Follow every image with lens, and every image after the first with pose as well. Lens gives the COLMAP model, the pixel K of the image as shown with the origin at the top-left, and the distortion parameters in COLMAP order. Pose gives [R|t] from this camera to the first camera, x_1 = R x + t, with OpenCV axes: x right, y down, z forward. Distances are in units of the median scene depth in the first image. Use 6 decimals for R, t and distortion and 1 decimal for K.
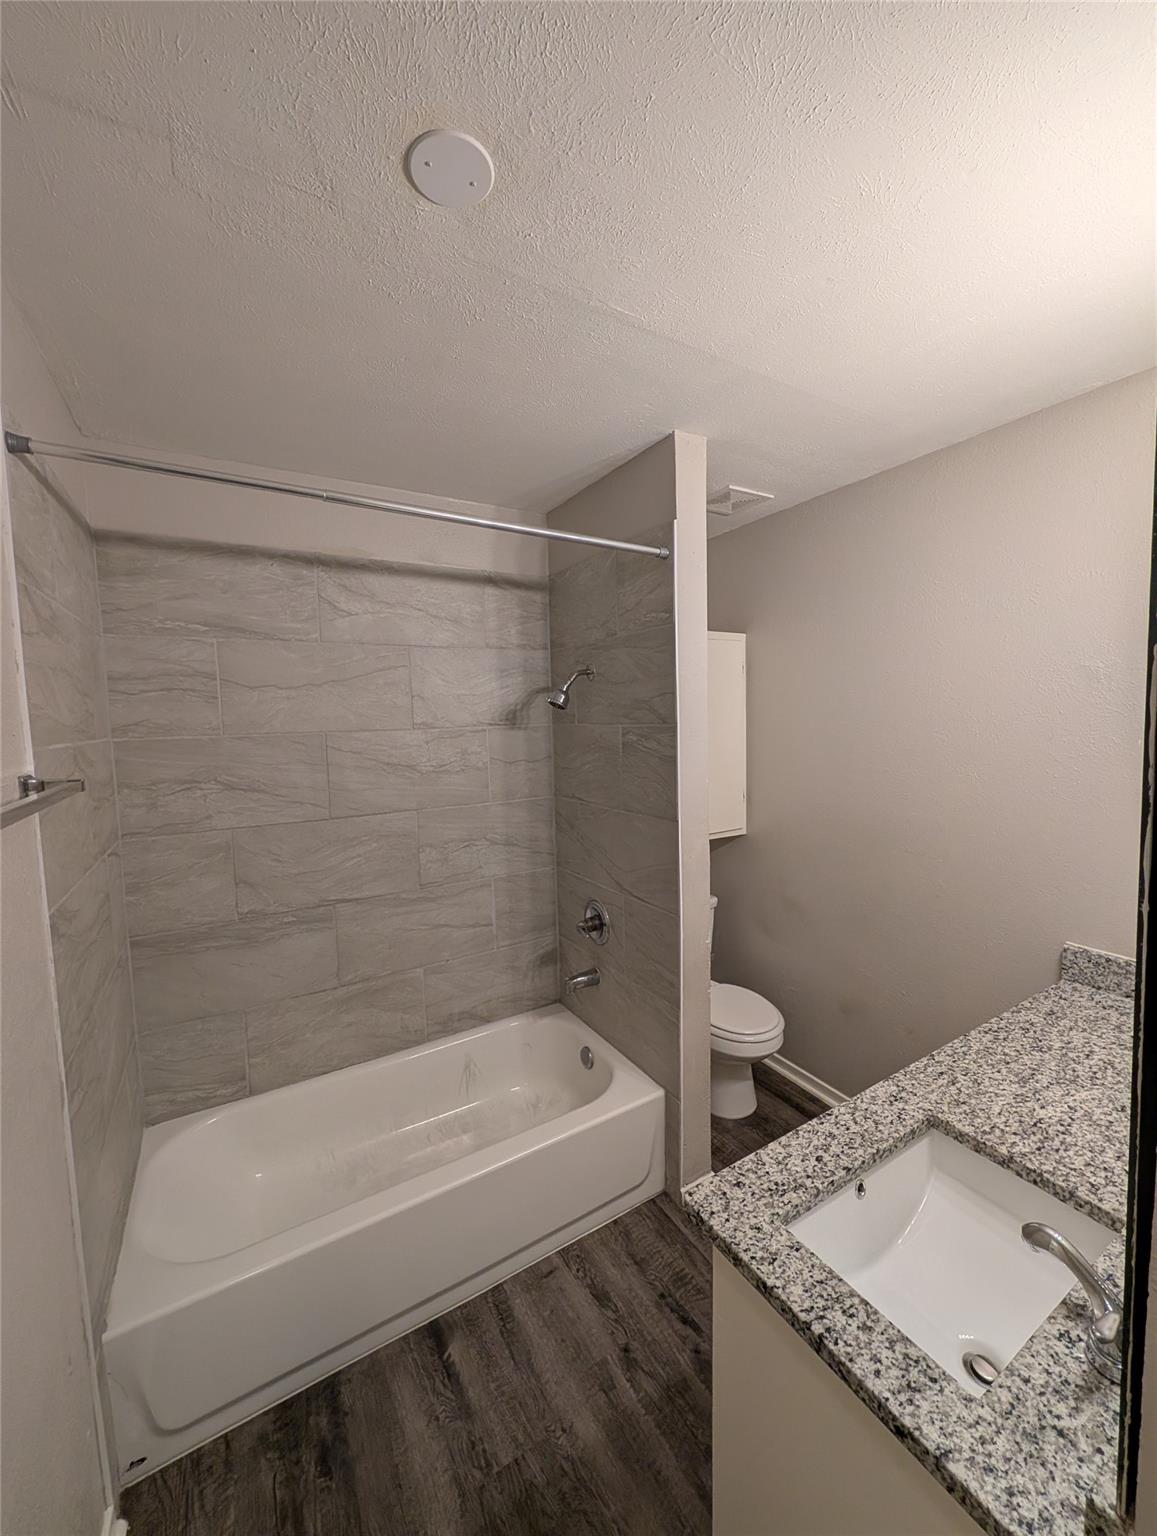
lens RADIAL K [[593.6, 0, 582.1], [0, 593.6, 768.4], [0, 0, 1]] dist [0.001177, 0.000044]
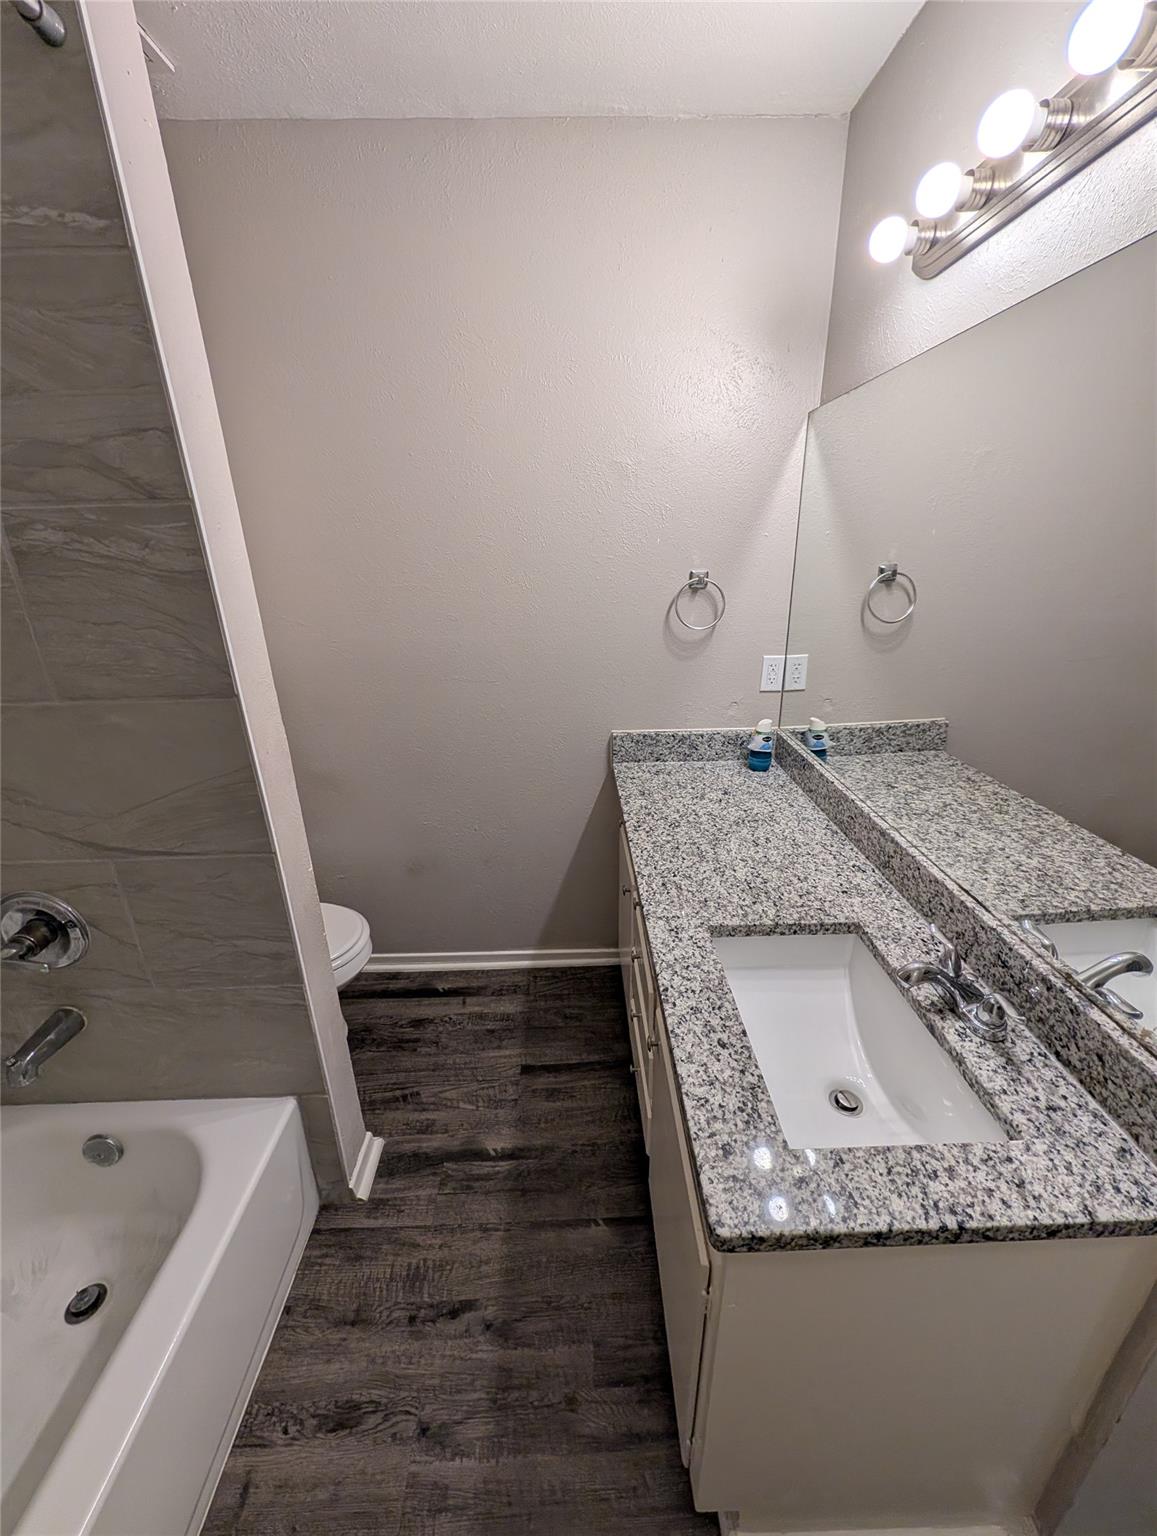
lens RADIAL K [[593.6, 0, 579.3], [0, 593.6, 766.6], [0, 0, 1]] dist [0.001177, 0.000044]
pose [[0.493563, -0.296271, 0.817691, -0.153618], [0.078729, 0.951548, 0.297250, 0.014255], [-0.866139, -0.082336, 0.492974, 0.461315]]
